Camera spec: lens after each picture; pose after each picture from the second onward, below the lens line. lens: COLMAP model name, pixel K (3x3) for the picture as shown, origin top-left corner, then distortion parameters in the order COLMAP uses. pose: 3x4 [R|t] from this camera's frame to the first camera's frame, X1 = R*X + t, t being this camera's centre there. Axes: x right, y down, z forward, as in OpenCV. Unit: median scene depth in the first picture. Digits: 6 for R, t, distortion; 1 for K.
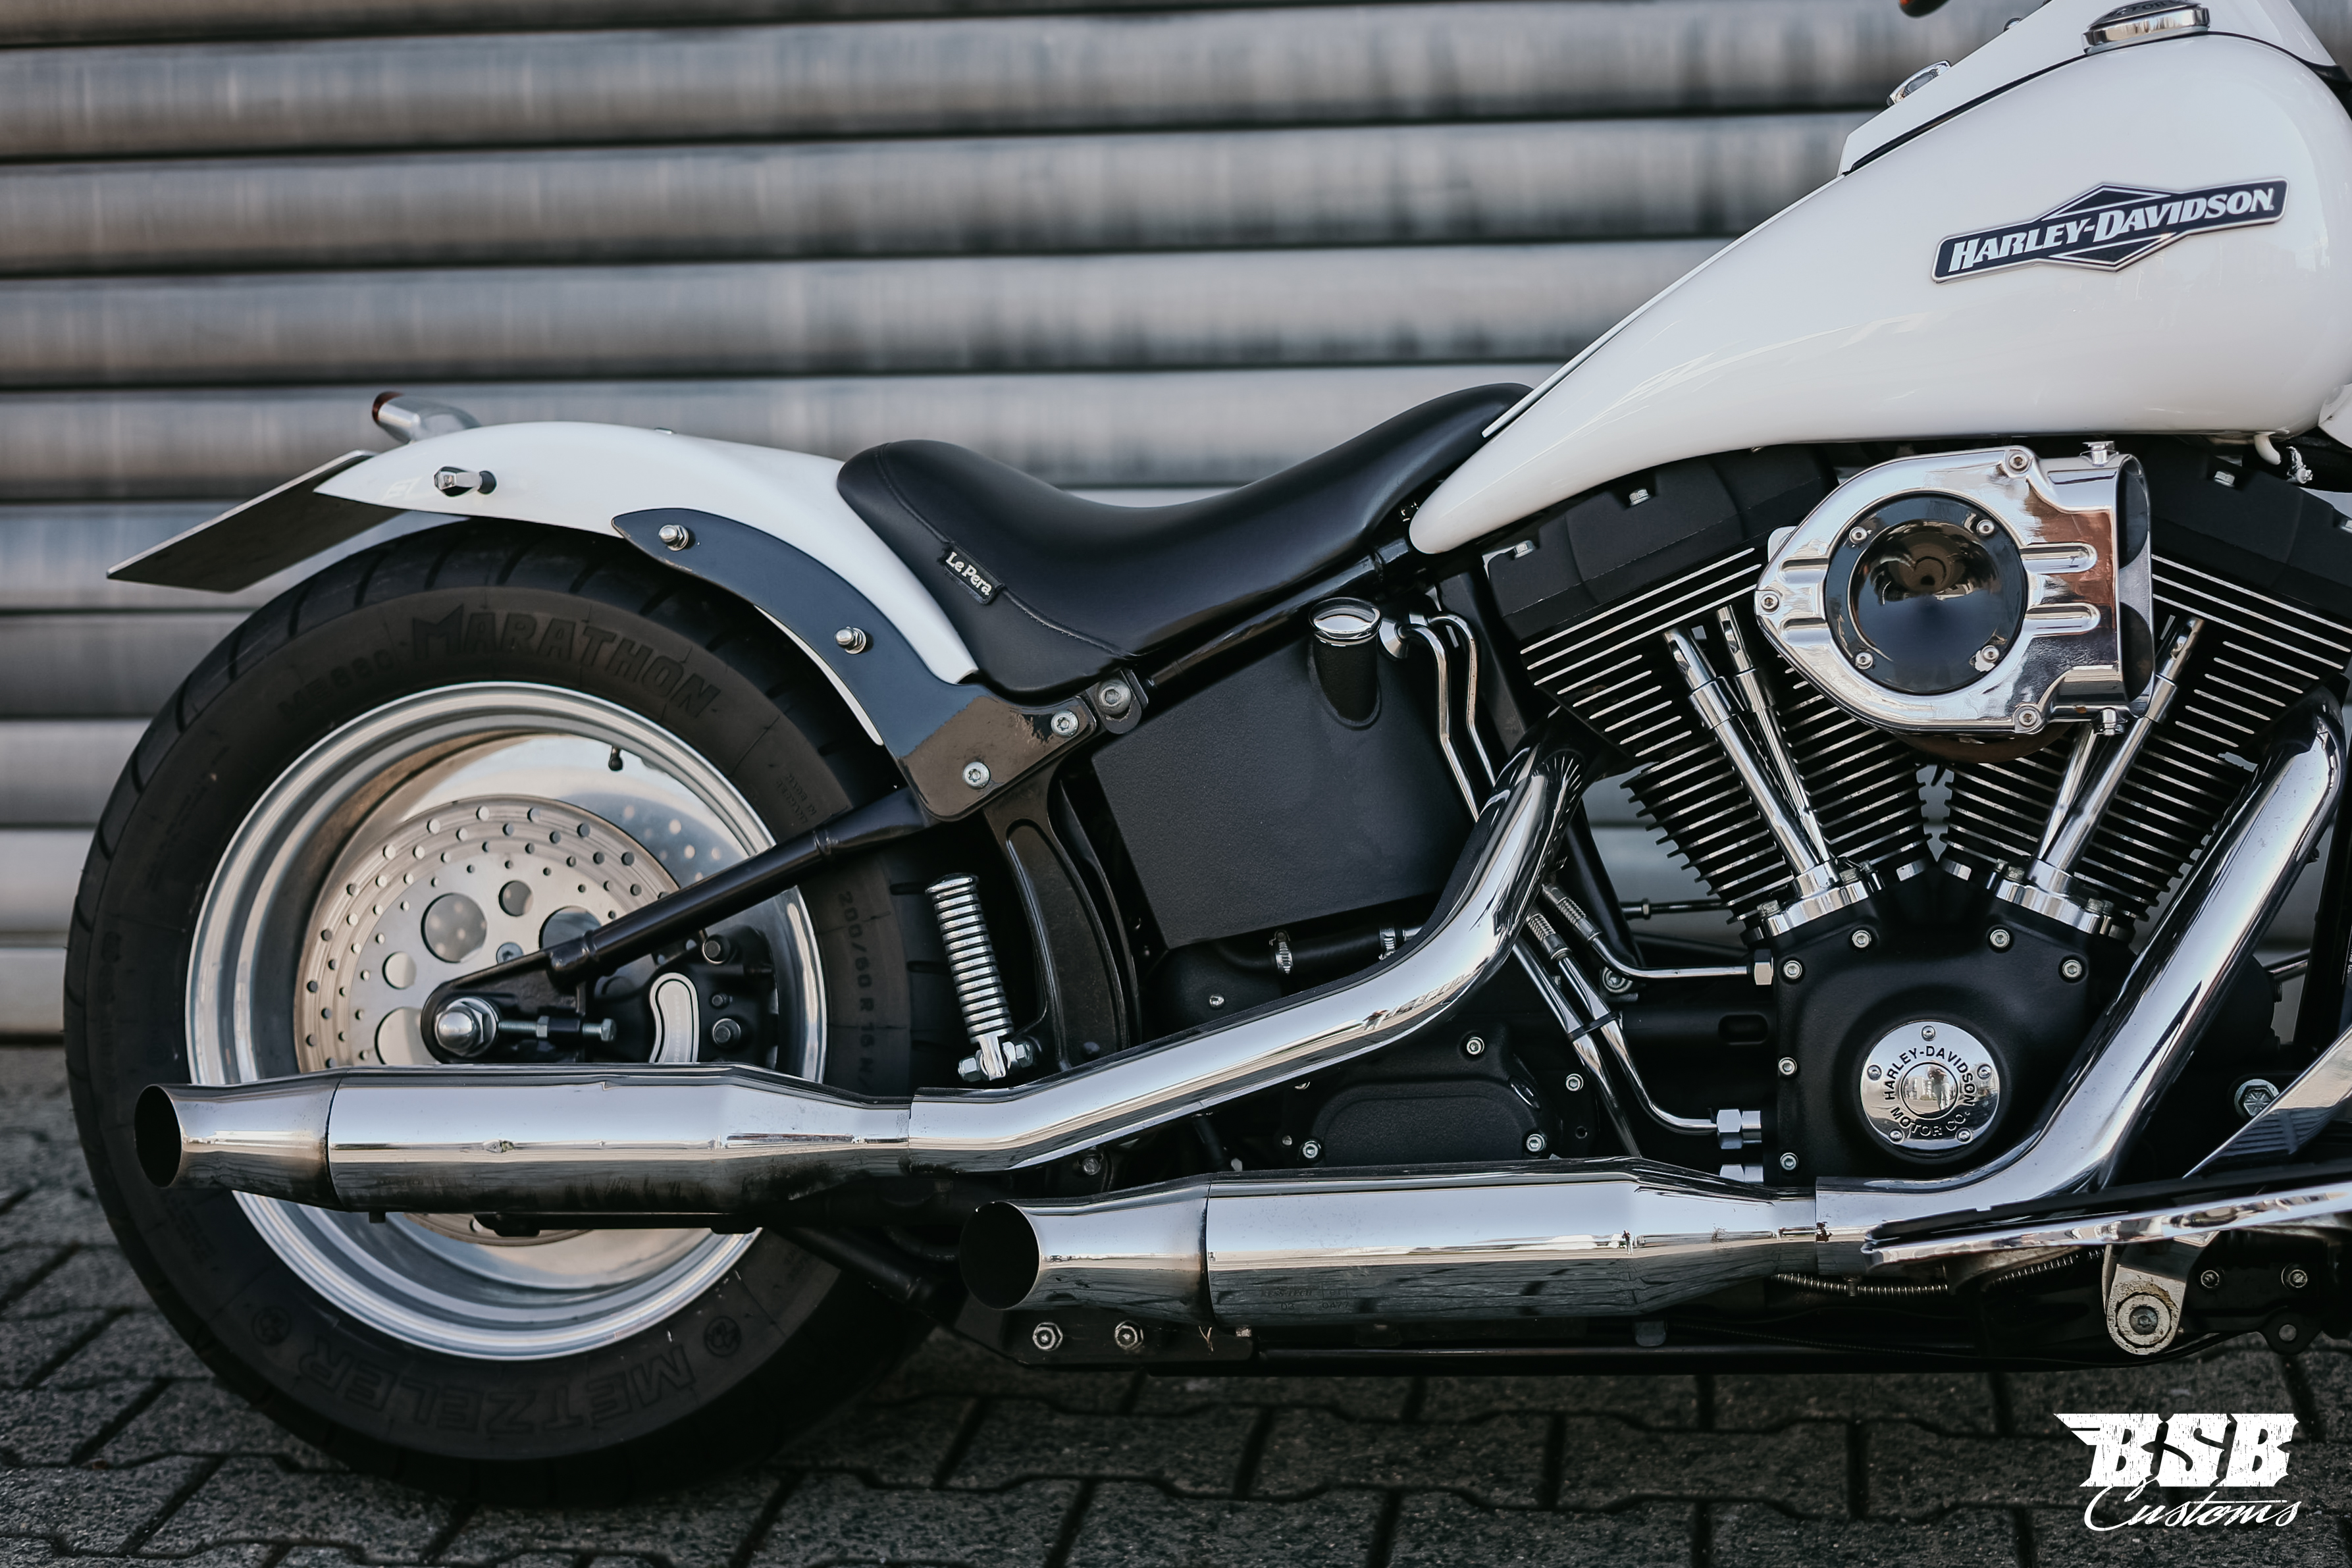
lens RADIAL K [[3711.2, 0, 1234.0], [0, 3711.2, 795.4], [0, 0, 1]] dist [0.017612, -0.027731]
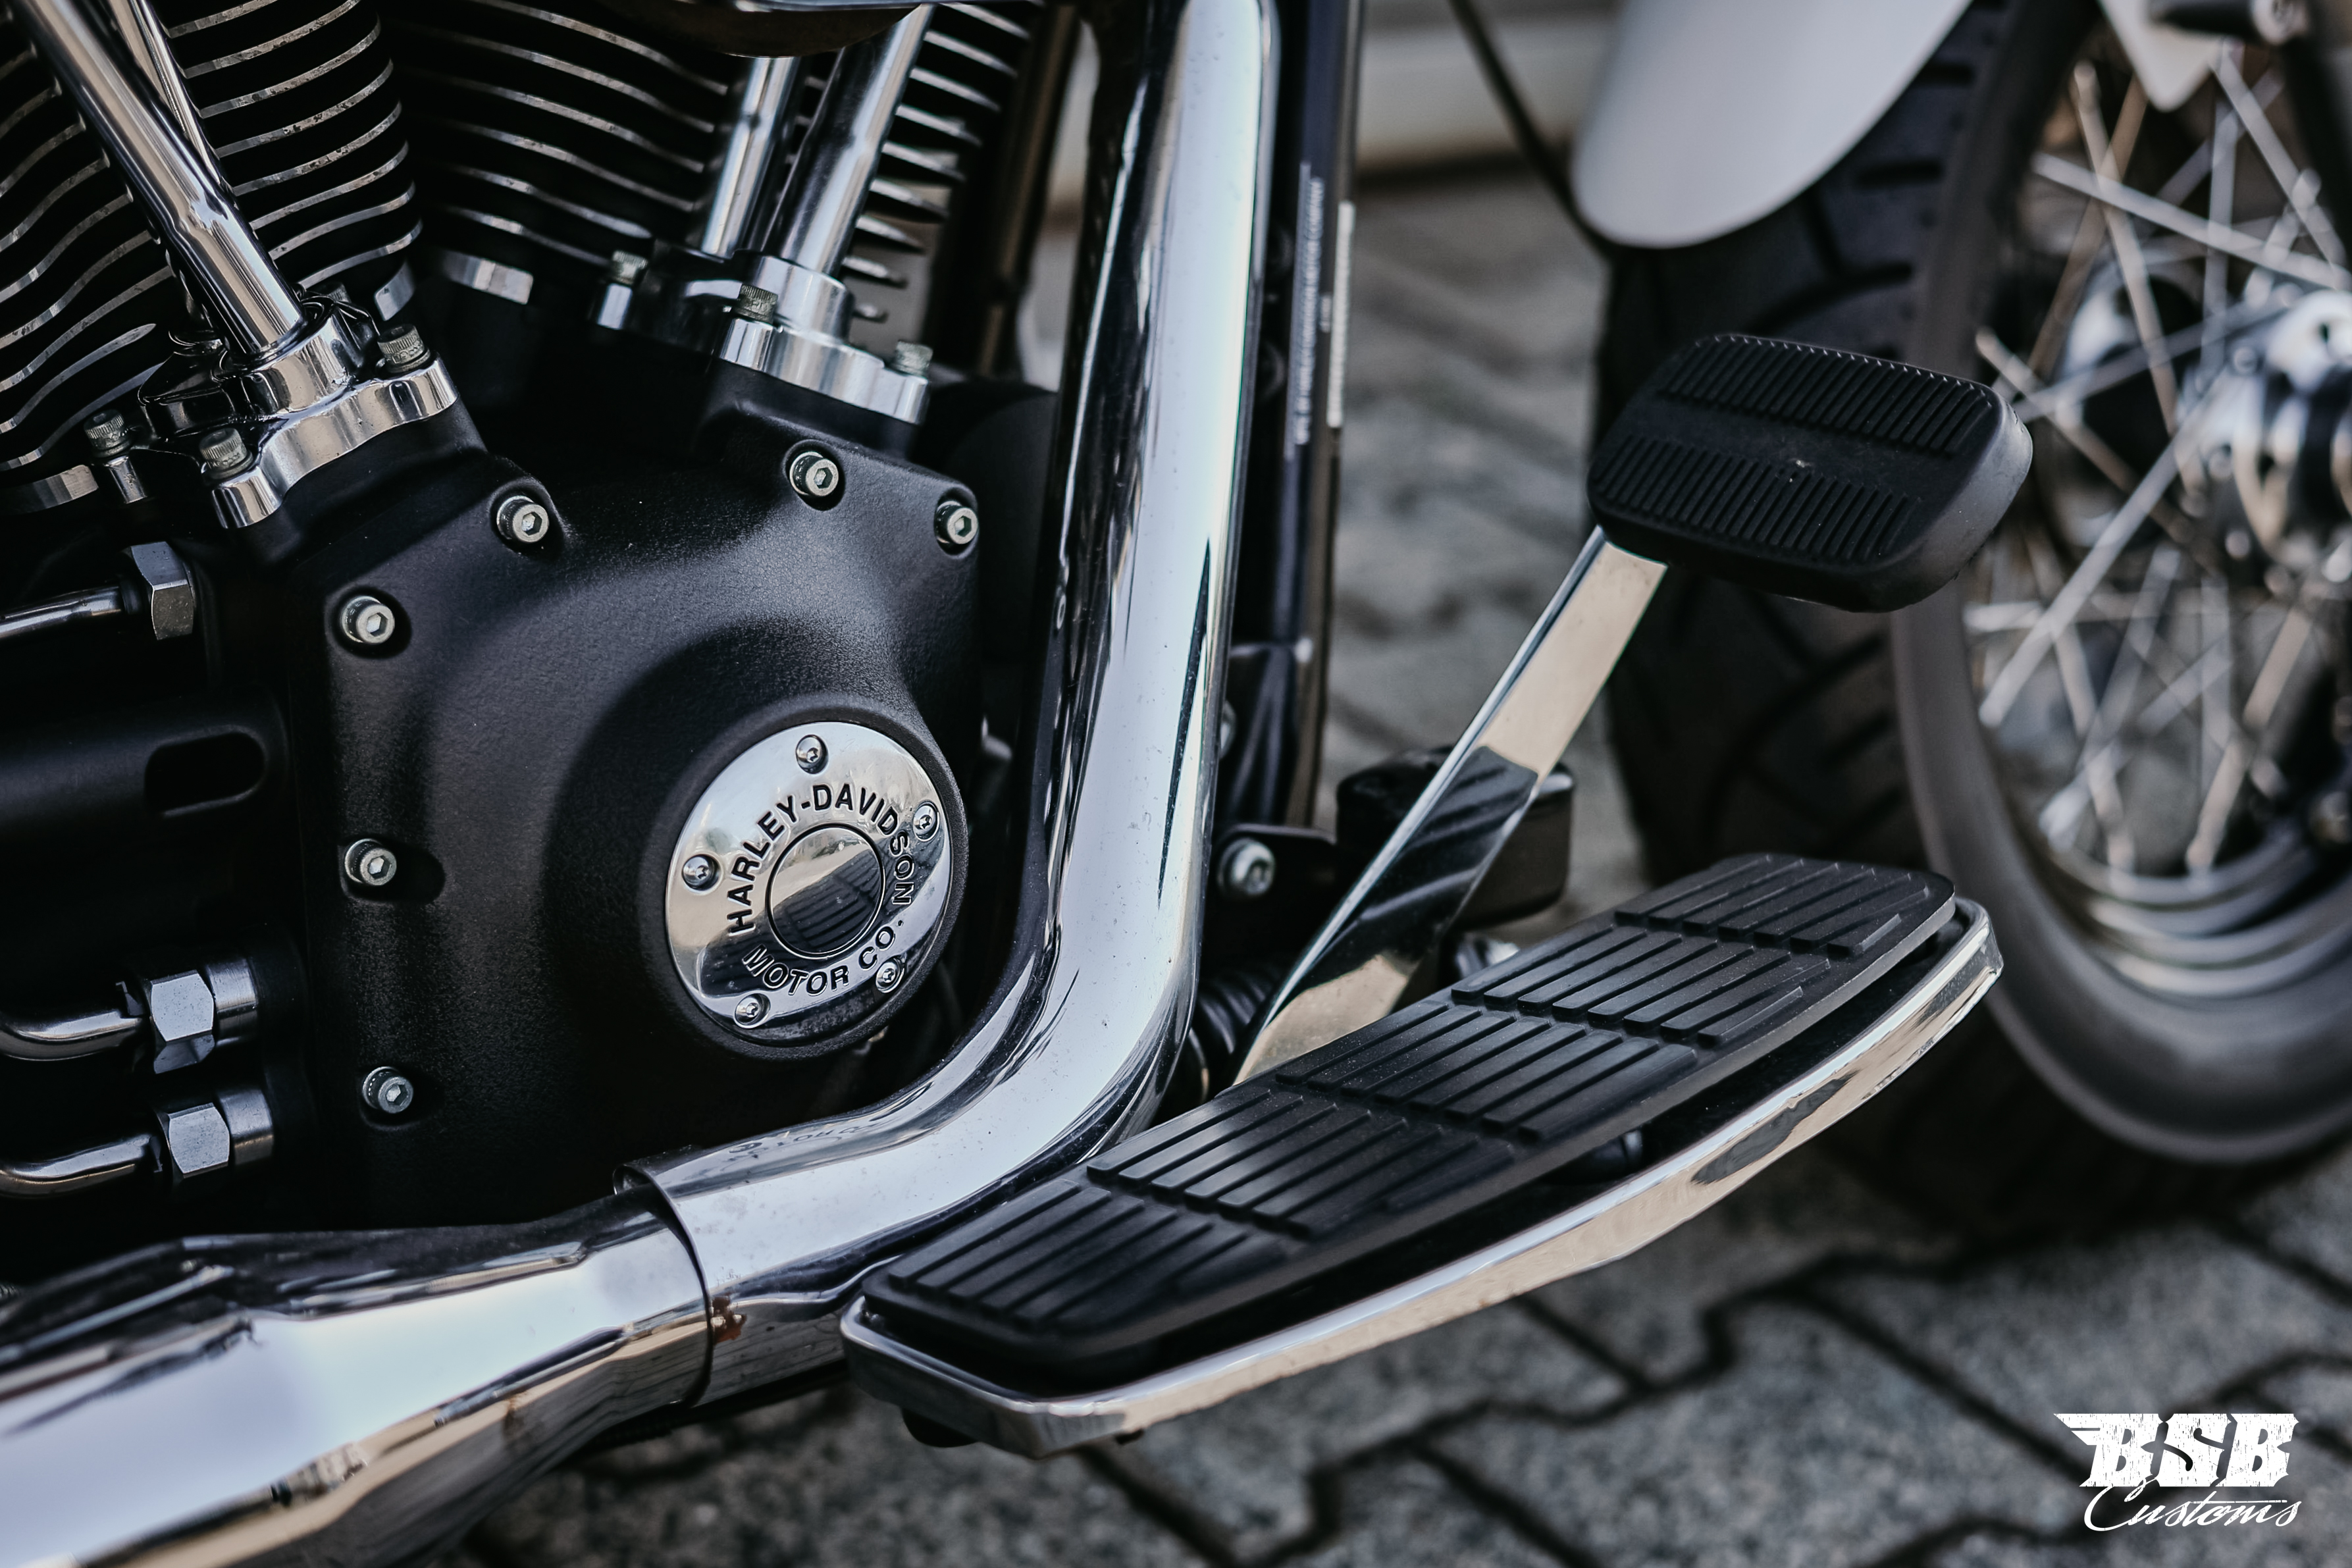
lens RADIAL K [[3452.1, 0, 1188.3], [0, 3452.1, 791.6], [0, 0, 1]] dist [0.032611, -0.135052]
pose [[0.659911, -0.216869, 0.719365, -0.042729], [0.006189, 0.958974, 0.283427, -0.033263], [-0.751318, -0.182584, 0.634180, 0.644724]]
